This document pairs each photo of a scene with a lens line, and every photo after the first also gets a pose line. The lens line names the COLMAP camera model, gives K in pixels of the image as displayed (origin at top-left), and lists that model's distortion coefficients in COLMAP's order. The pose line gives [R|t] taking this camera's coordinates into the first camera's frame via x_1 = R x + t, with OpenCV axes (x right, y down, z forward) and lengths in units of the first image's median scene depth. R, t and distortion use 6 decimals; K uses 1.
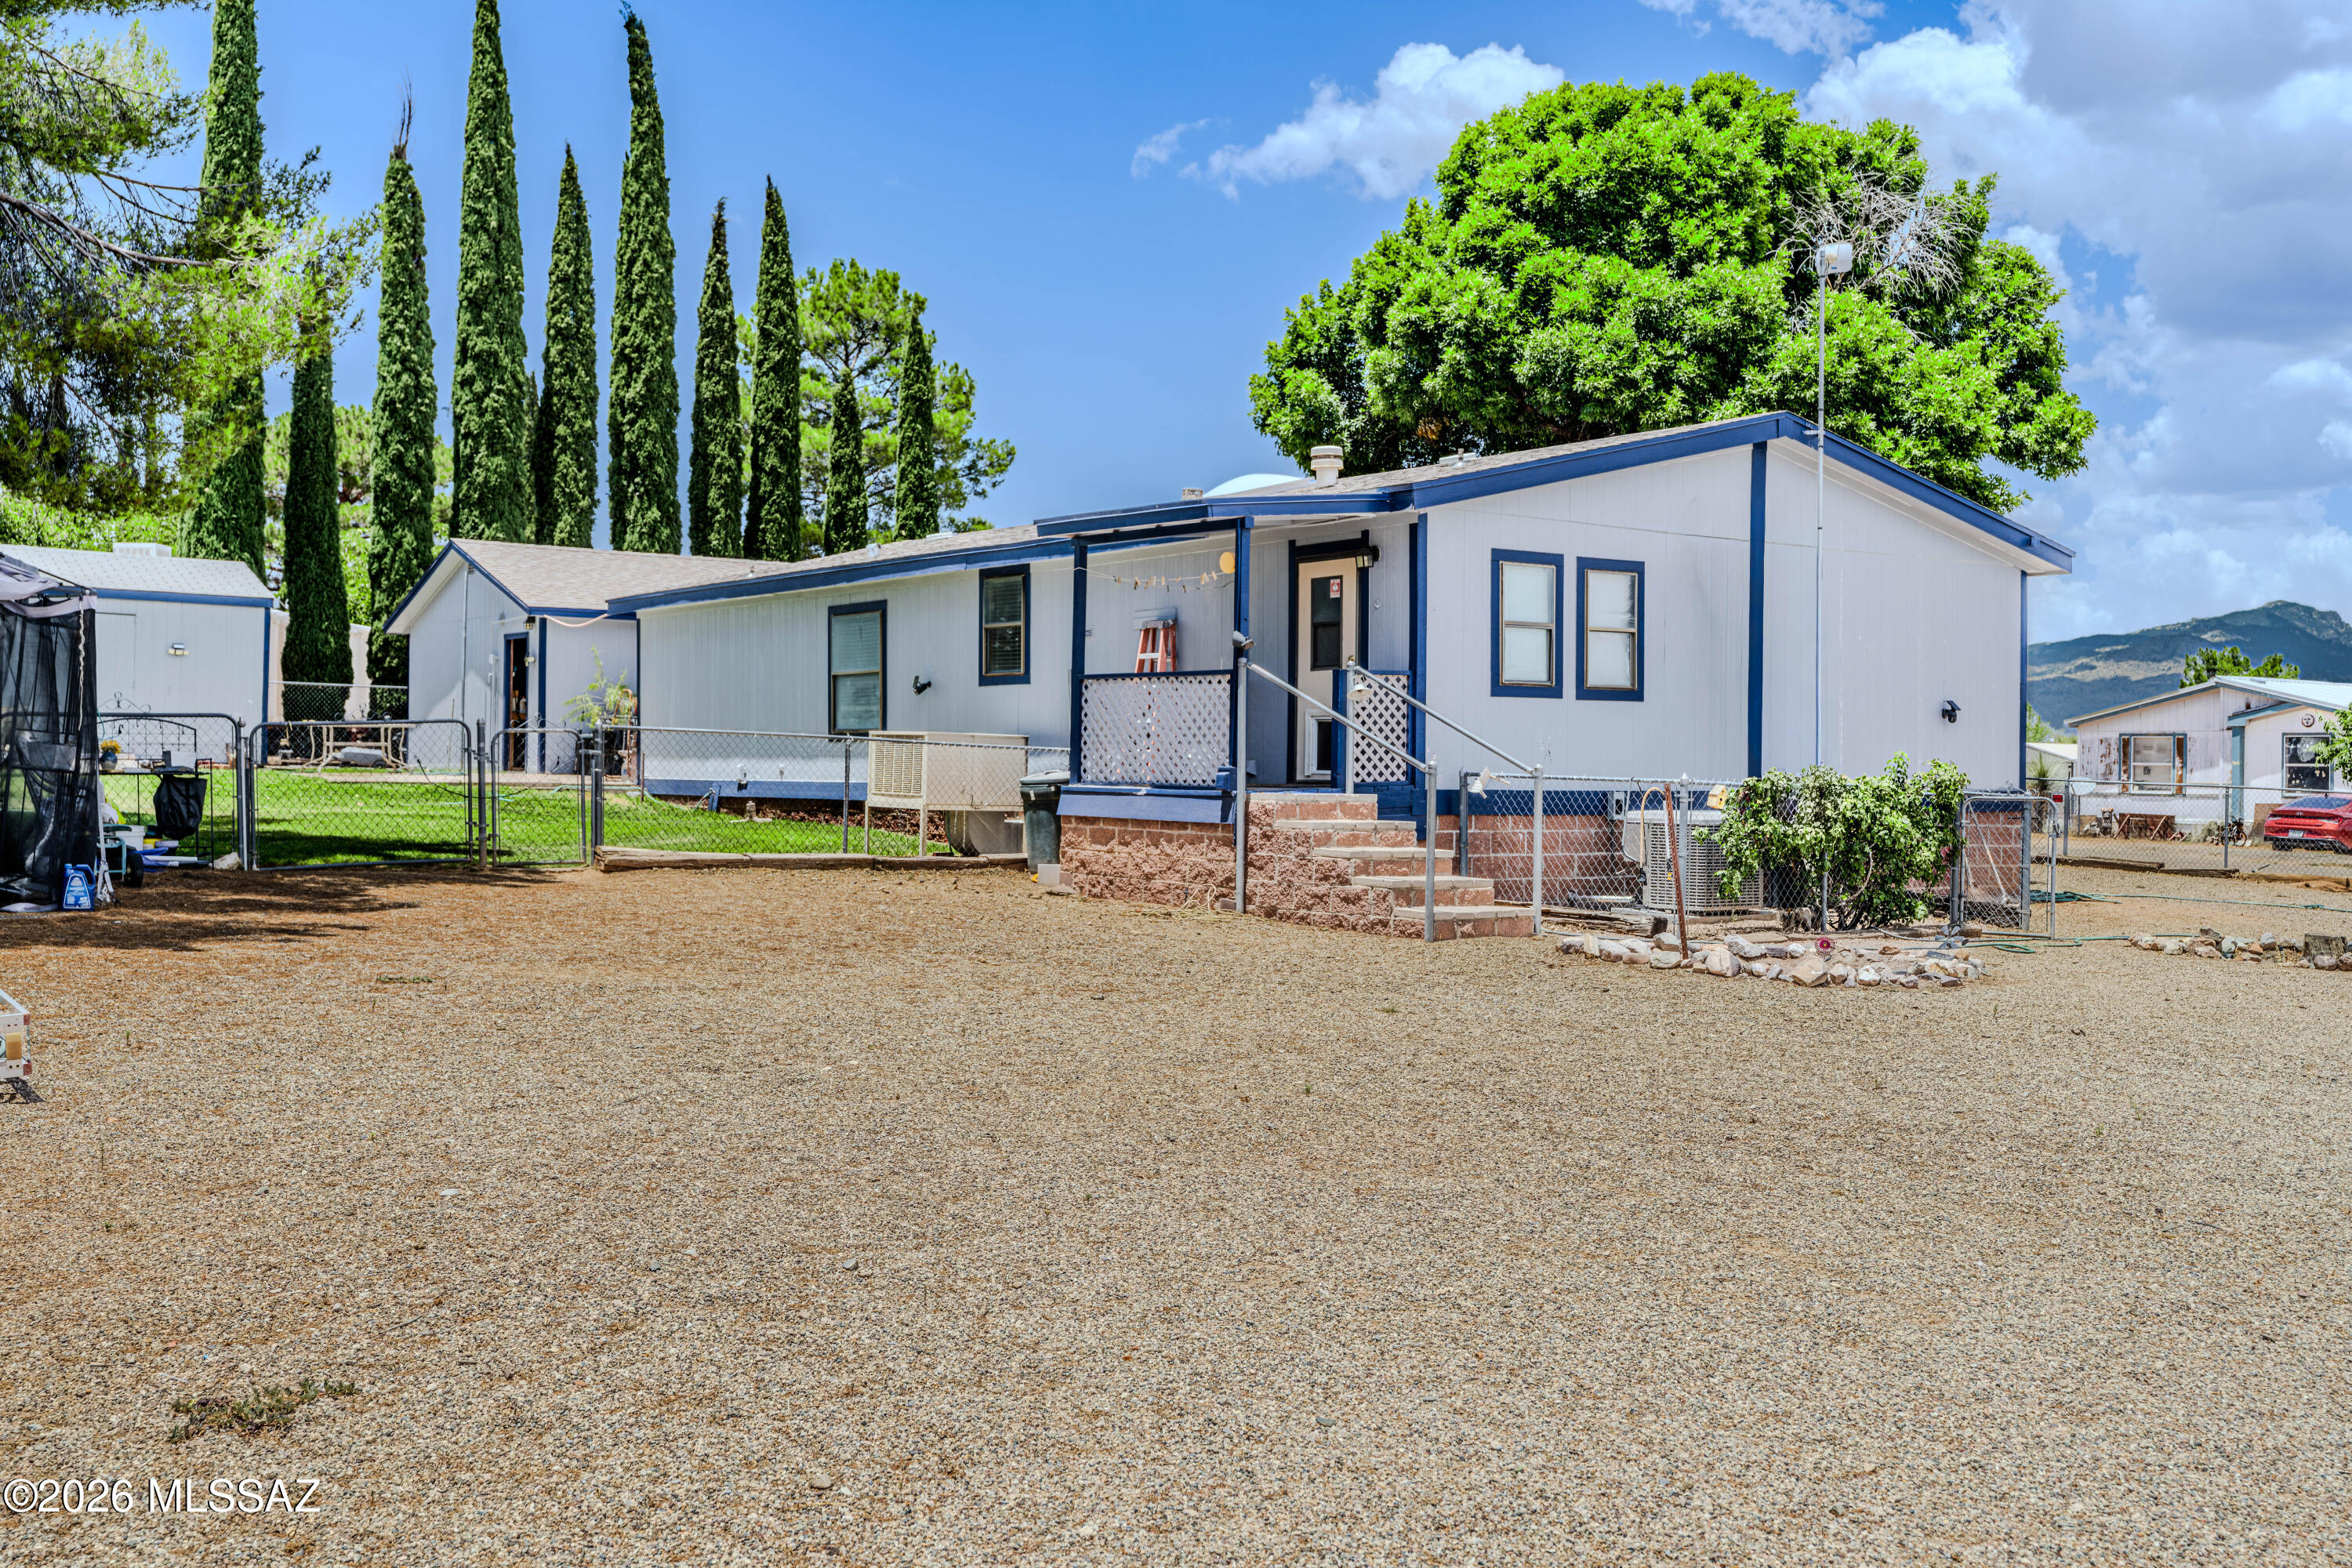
lens RADIAL K [[2303.6, 0, 1154.8], [0, 2303.6, 773.5], [0, 0, 1]] dist [0.003238, 0.000000]
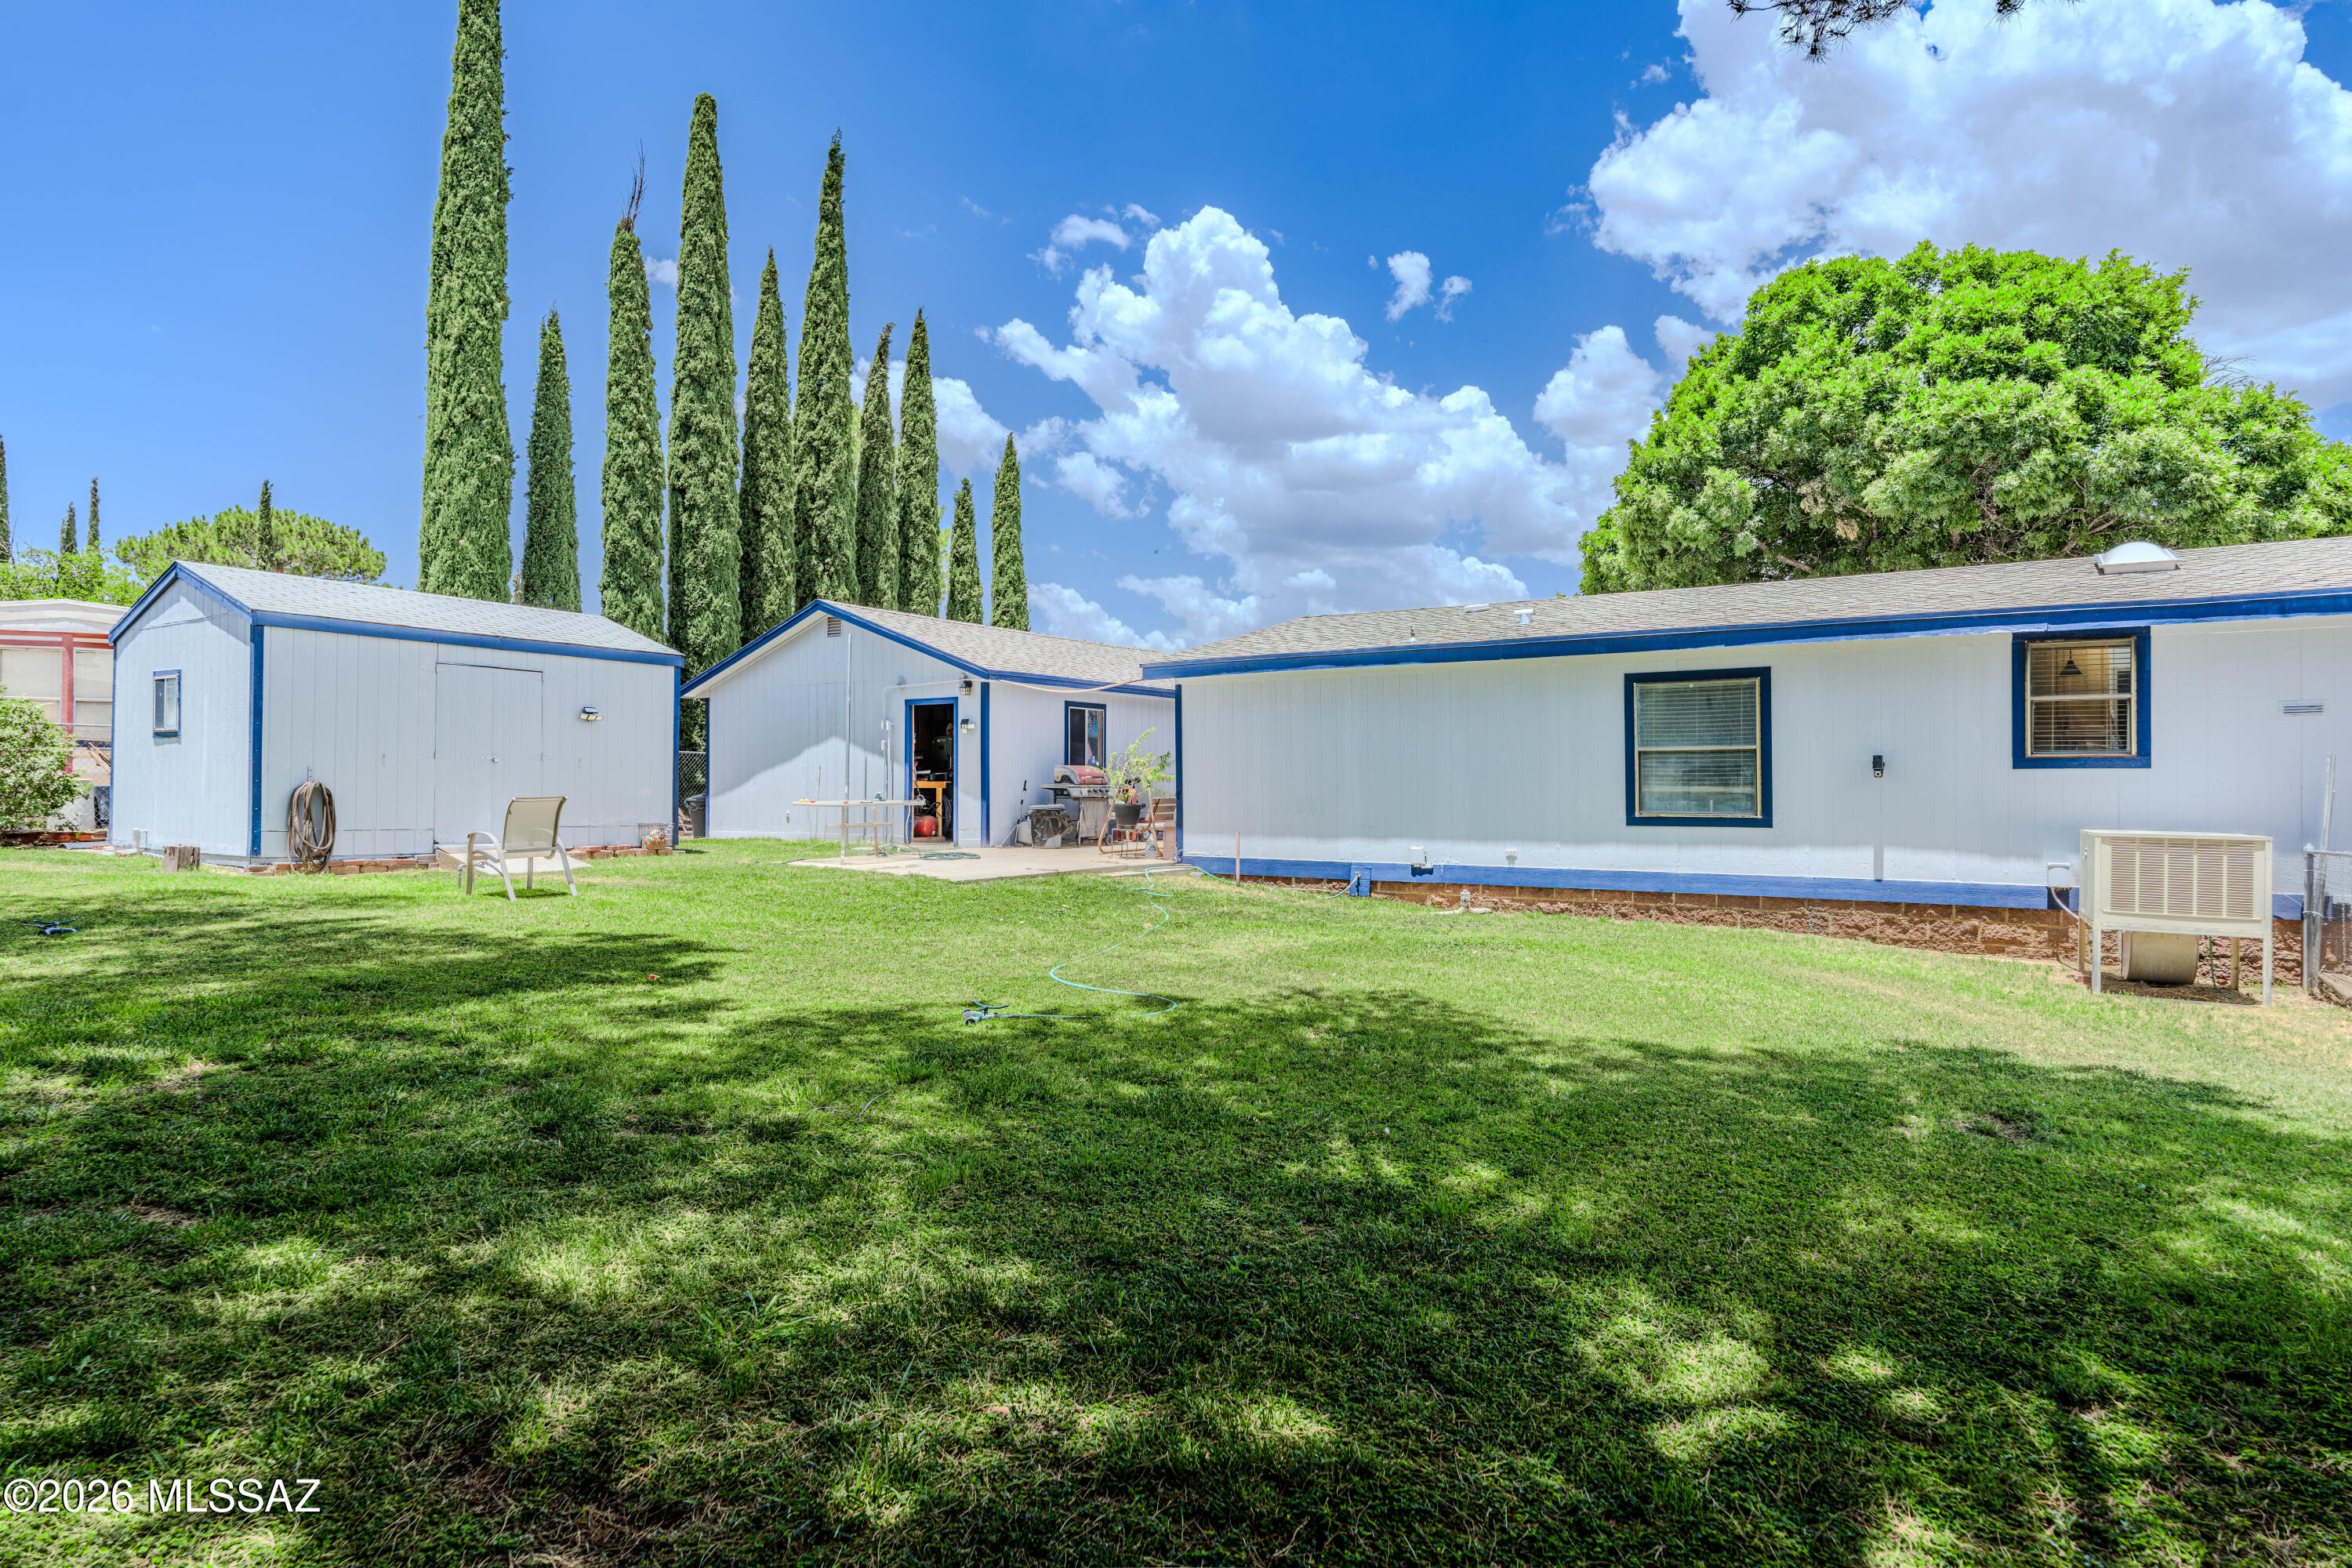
lens RADIAL K [[1289.5, 0, 1166.4], [0, 1289.5, 772.8], [0, 0, 1]] dist [-0.007291, 0.000414]
pose [[0.932510, -0.008579, 0.361042, -0.309774], [0.011158, 0.999925, -0.005058, -0.021425], [-0.360971, 0.008745, 0.932536, 0.380702]]
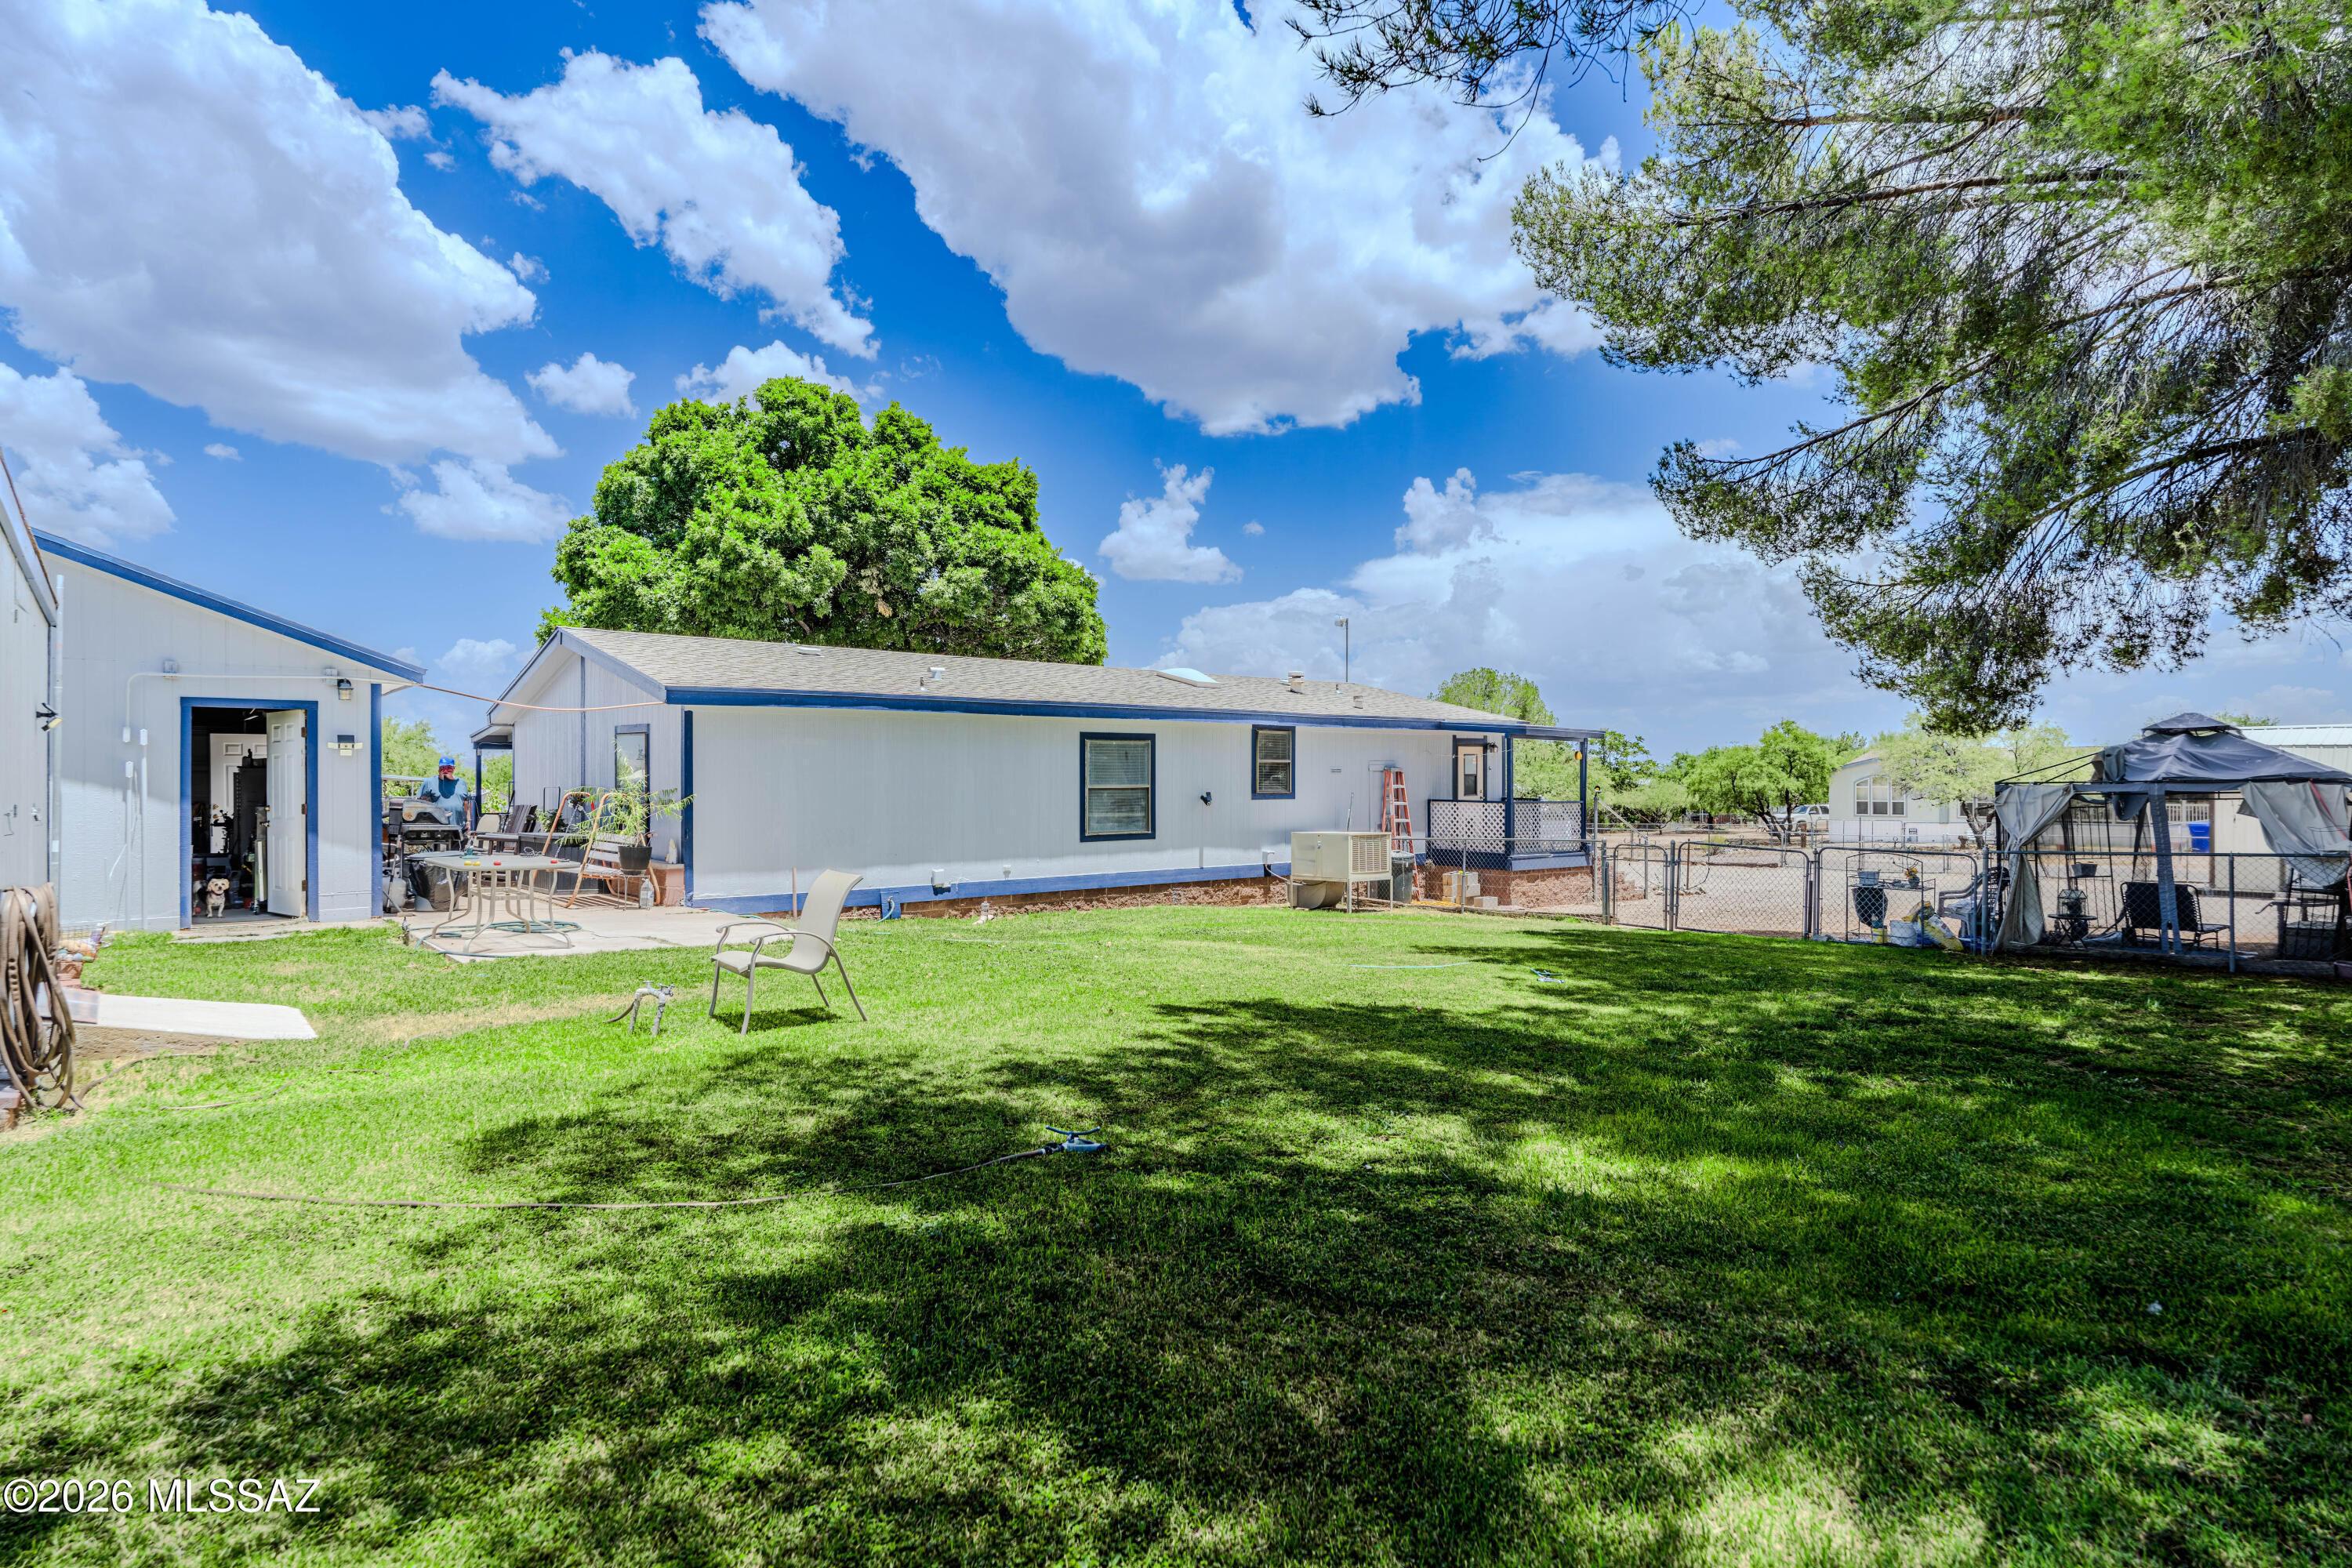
lens RADIAL K [[1250.5, 0, 1178.0], [0, 1250.5, 777.9], [0, 0, 1]] dist [-0.002905, -0.000440]
pose [[-0.060887, -0.003620, 0.998138, -0.514880], [0.006844, 0.999968, 0.004044, -0.032092], [-0.998121, 0.007077, -0.060861, 0.627909]]
